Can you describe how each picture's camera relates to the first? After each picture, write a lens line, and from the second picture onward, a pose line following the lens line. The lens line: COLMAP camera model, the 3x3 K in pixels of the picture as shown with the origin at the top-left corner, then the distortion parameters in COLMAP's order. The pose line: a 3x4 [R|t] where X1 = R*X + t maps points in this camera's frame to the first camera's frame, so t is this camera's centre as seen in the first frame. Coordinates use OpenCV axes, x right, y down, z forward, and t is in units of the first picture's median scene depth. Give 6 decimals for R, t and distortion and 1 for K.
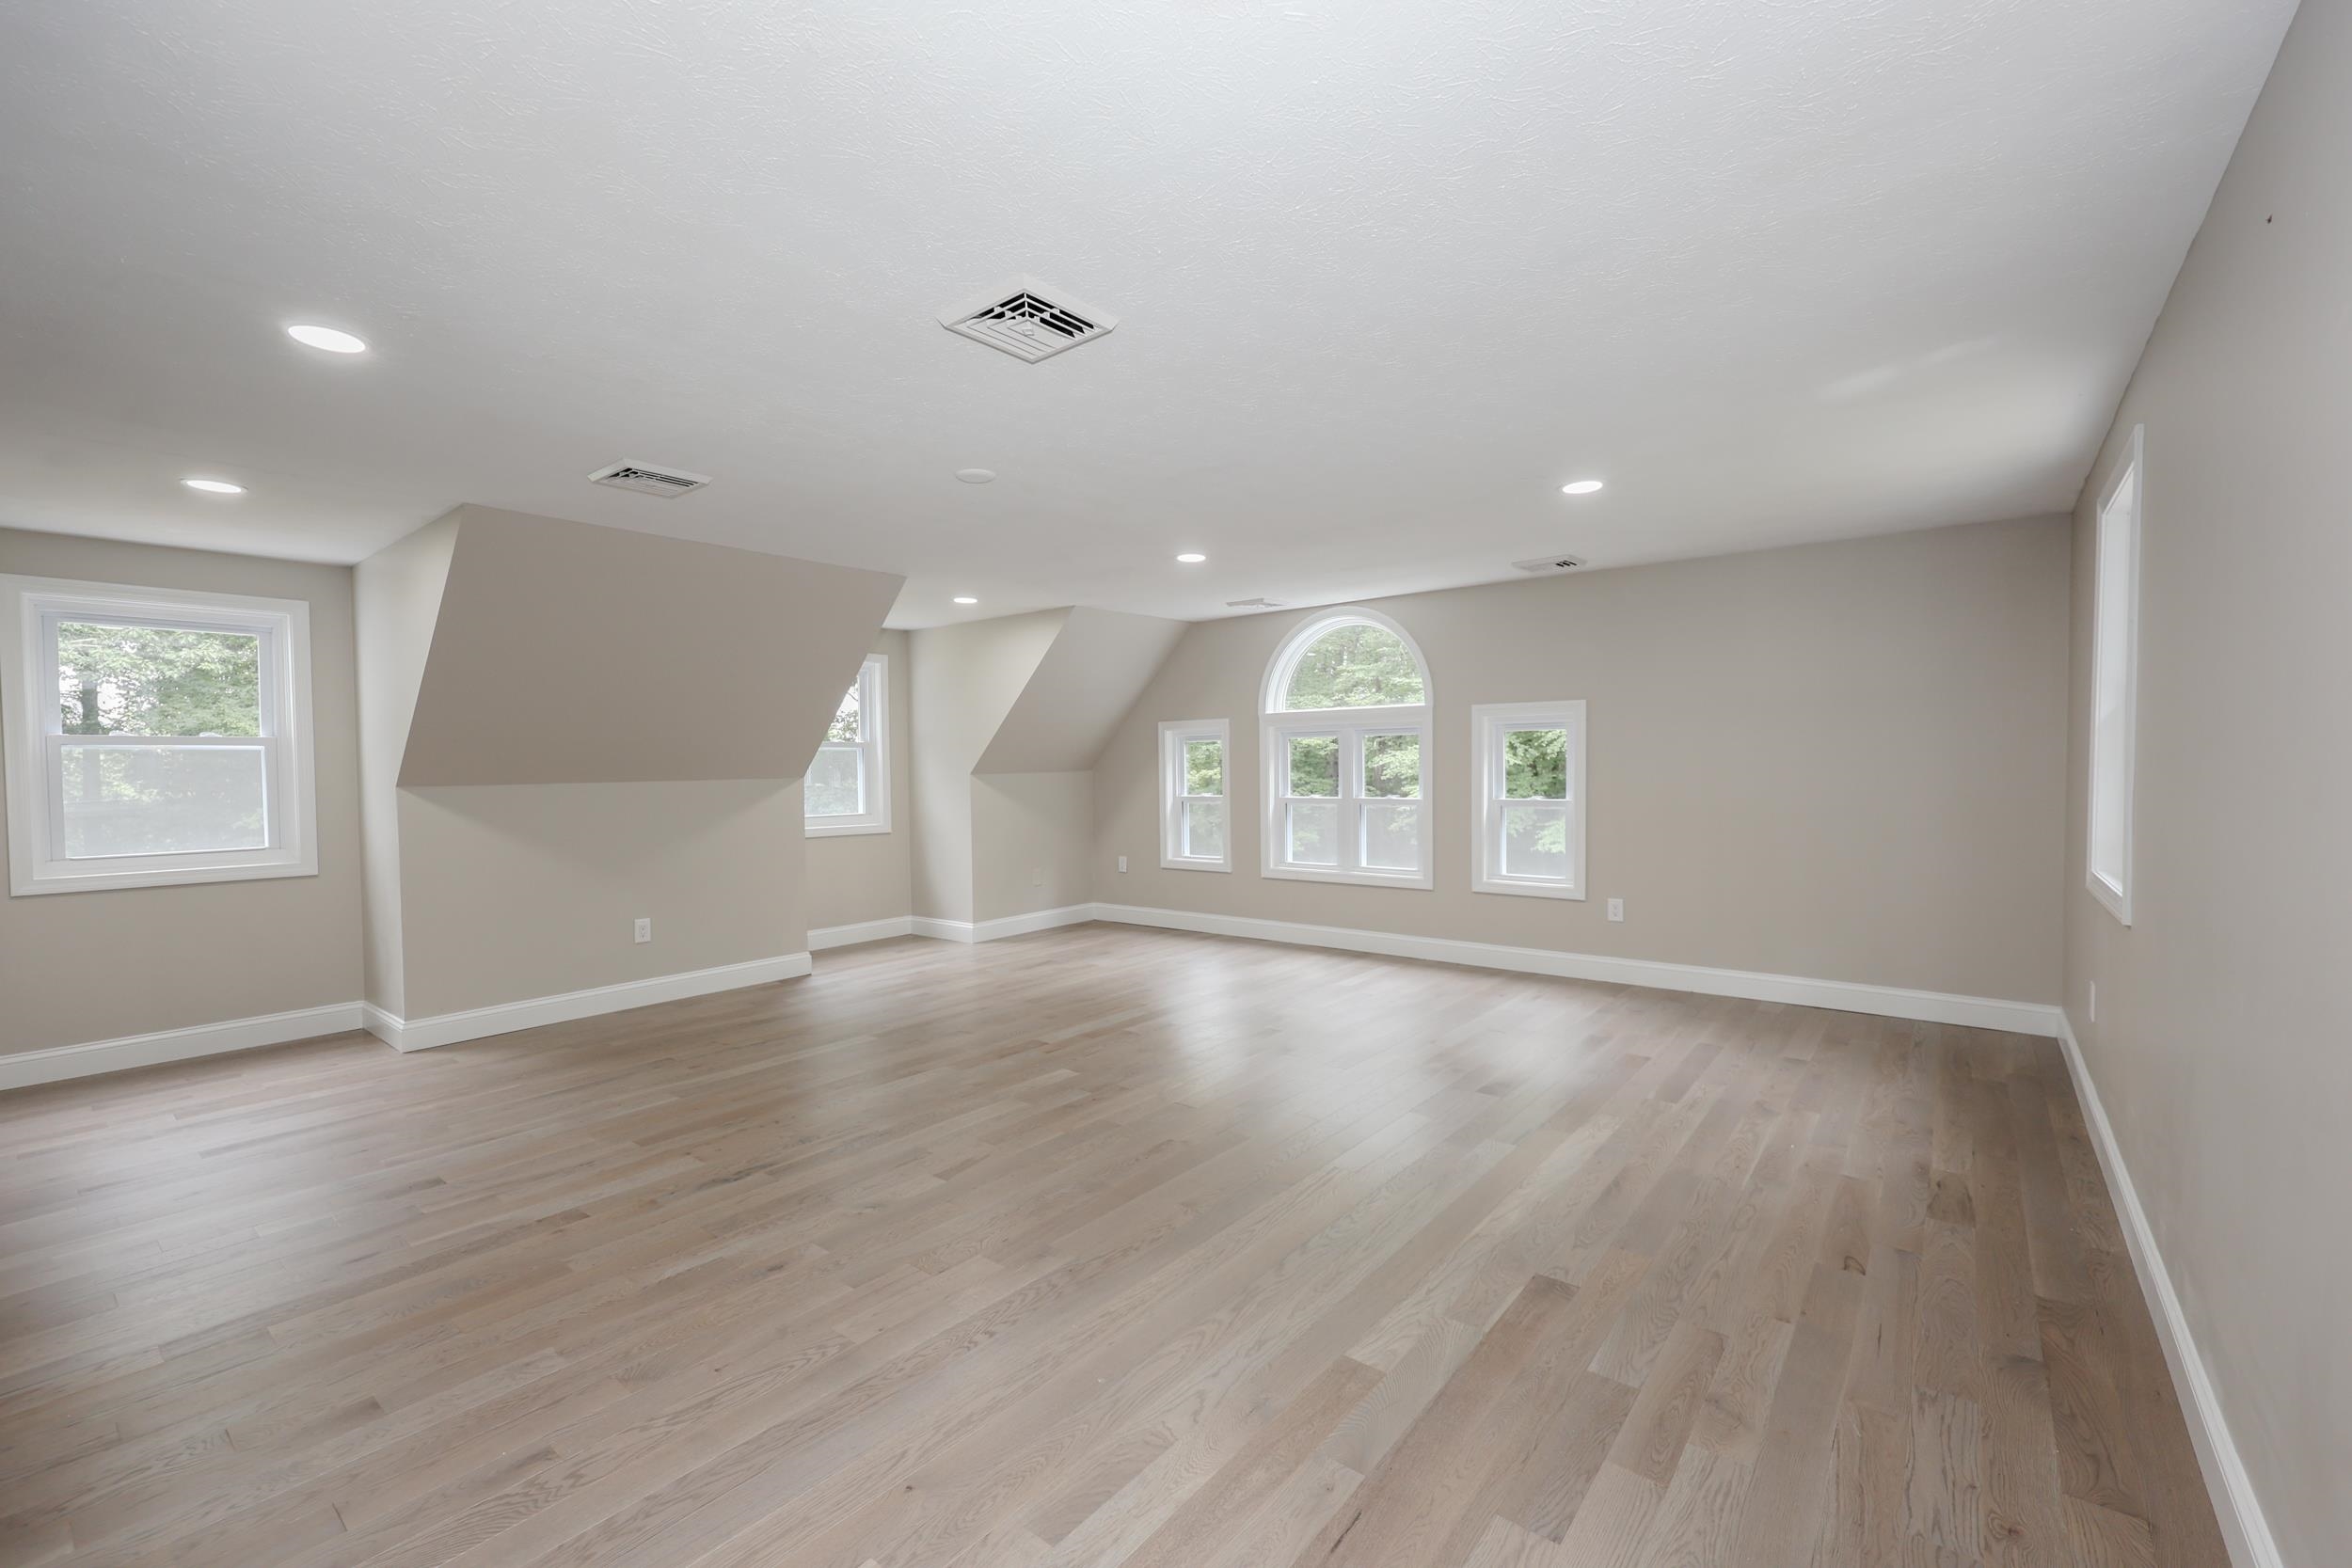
lens RADIAL K [[983.3, 0, 1163.8], [0, 983.3, 784.5], [0, 0, 1]] dist [0.001341, 0.000254]
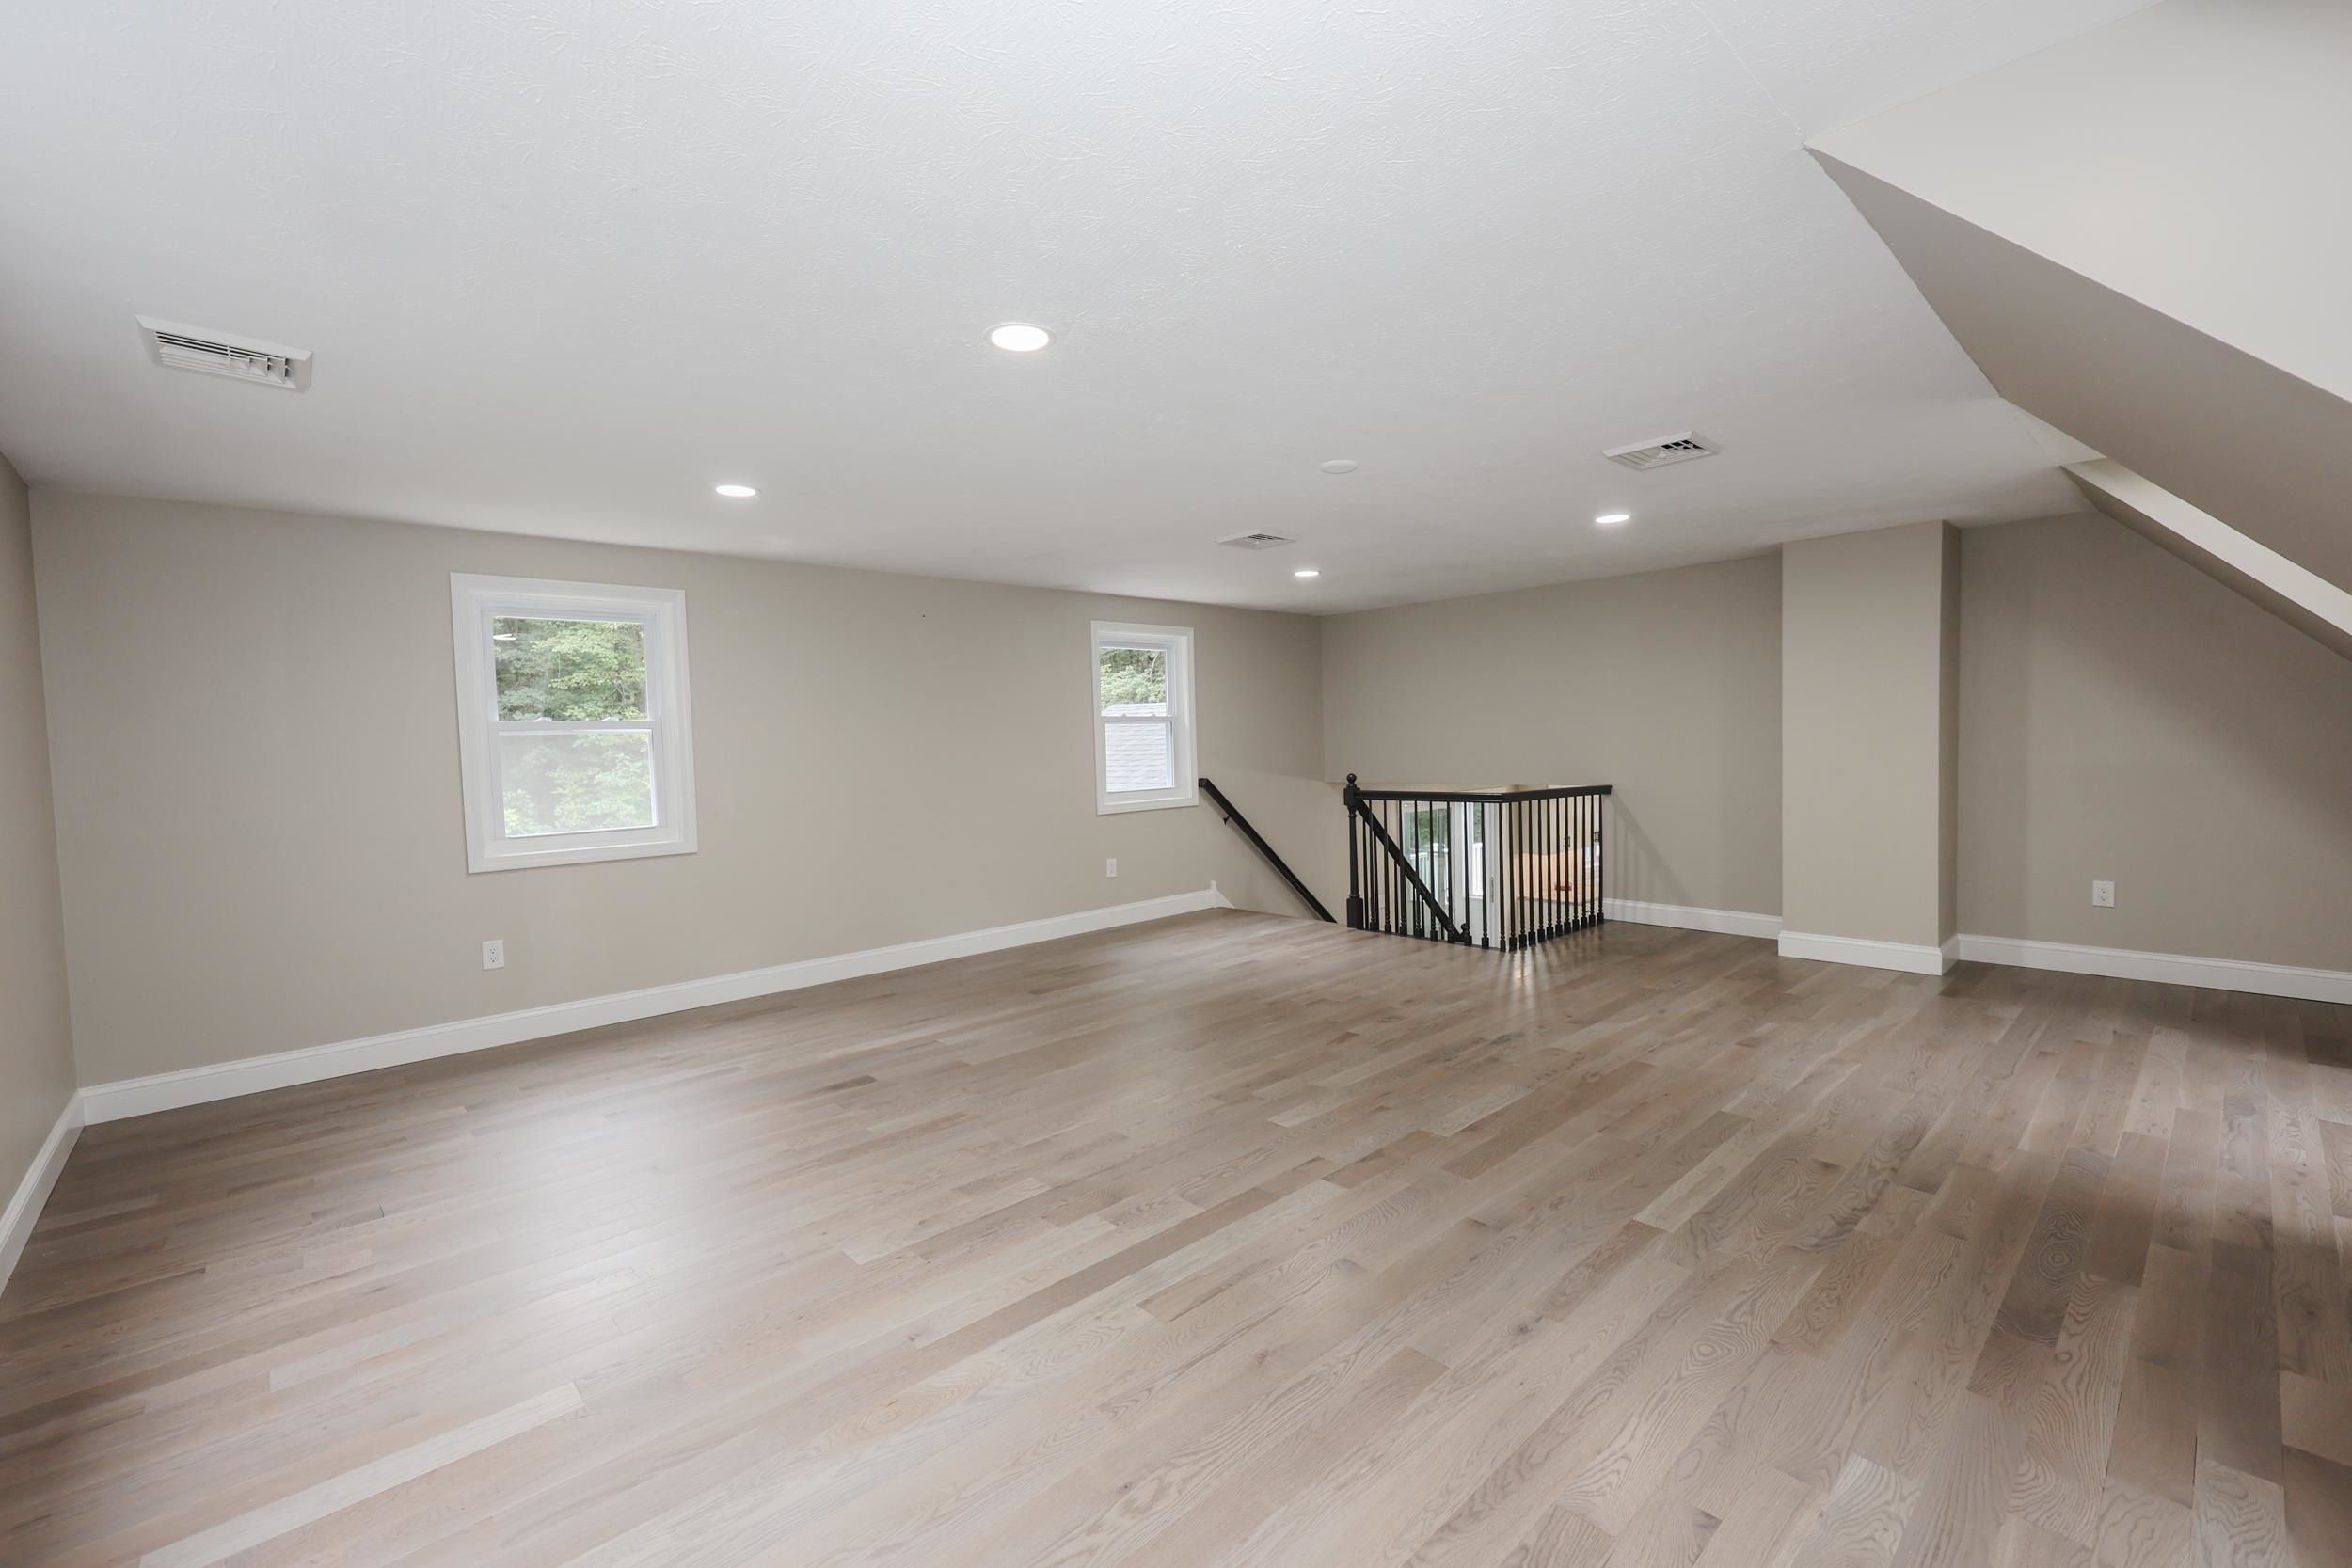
lens RADIAL K [[1002.9, 0, 1168.5], [0, 1002.9, 792.4], [0, 0, 1]] dist [-0.004530, -0.000202]
pose [[-0.989596, 0.032944, 0.140054, -0.170111], [0.043444, 0.996415, 0.072587, -0.062315], [-0.137161, 0.077917, -0.987480, 2.364957]]
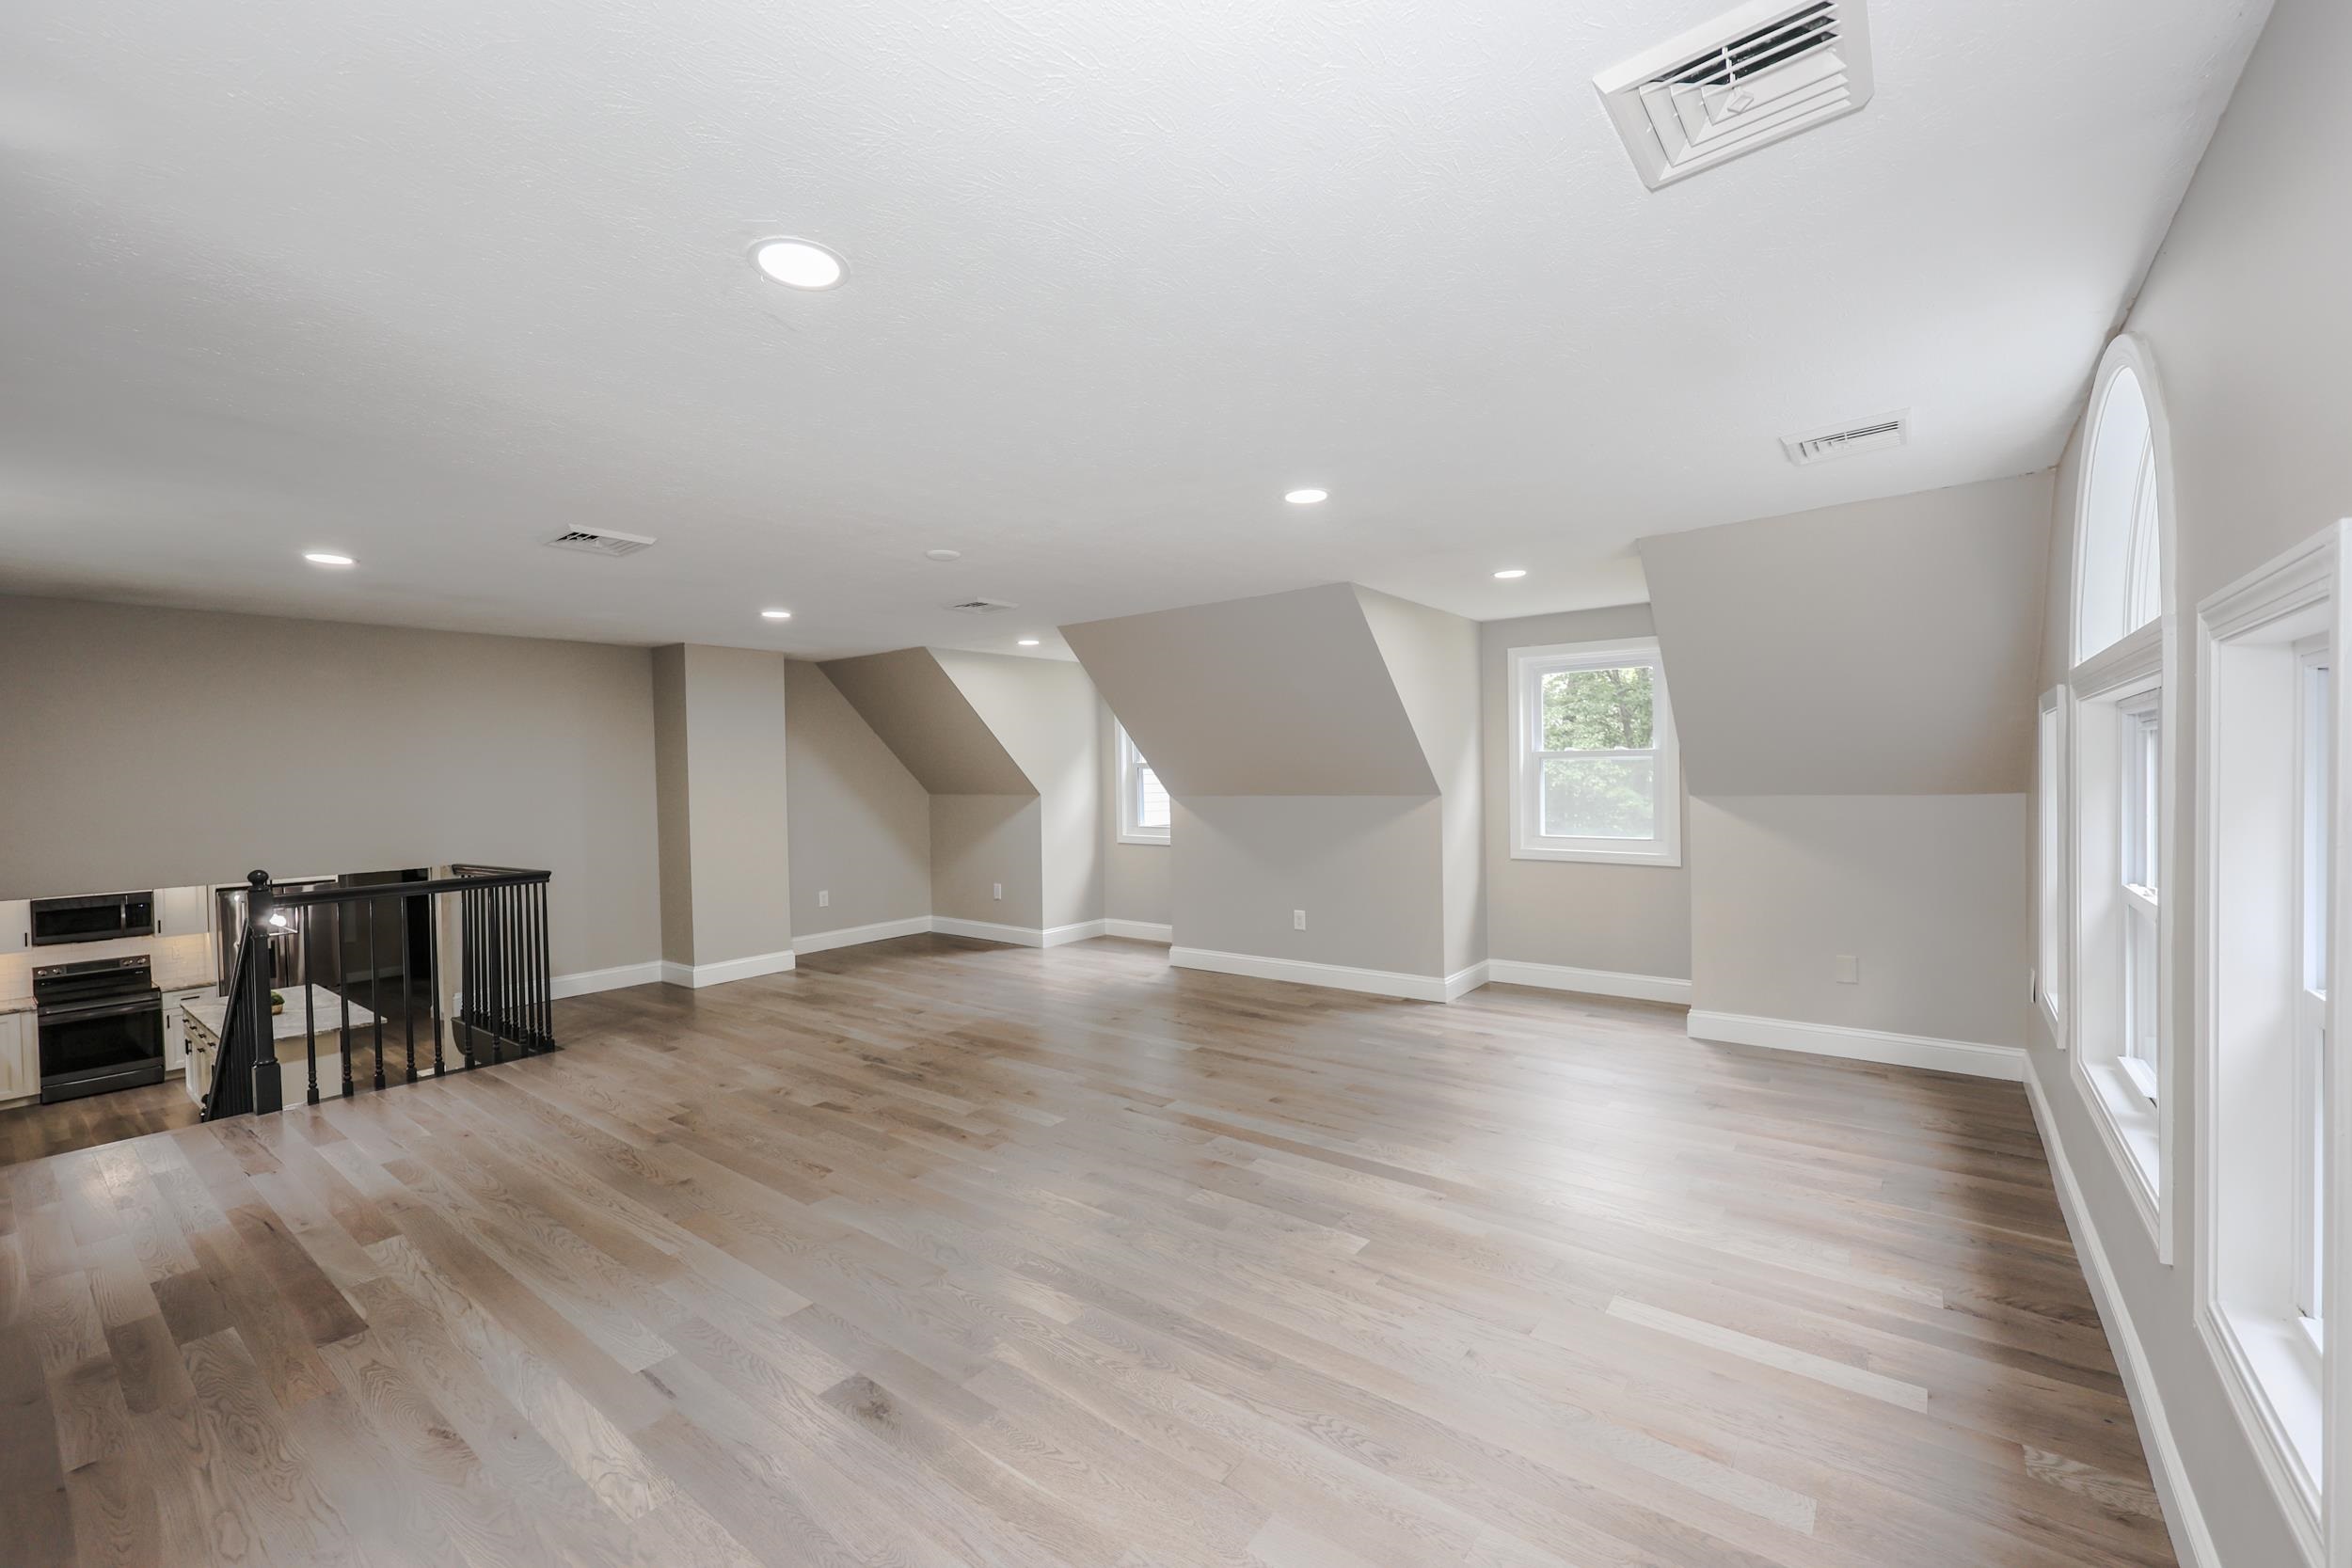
lens RADIAL K [[953.2, 0, 1176.0], [0, 953.2, 784.0], [0, 0, 1]] dist [-0.003856, -0.000580]
pose [[0.034249, 0.025730, -0.999082, 1.083546], [-0.000078, 0.999669, 0.025742, -0.082532], [0.999413, -0.000804, 0.034240, 1.410766]]
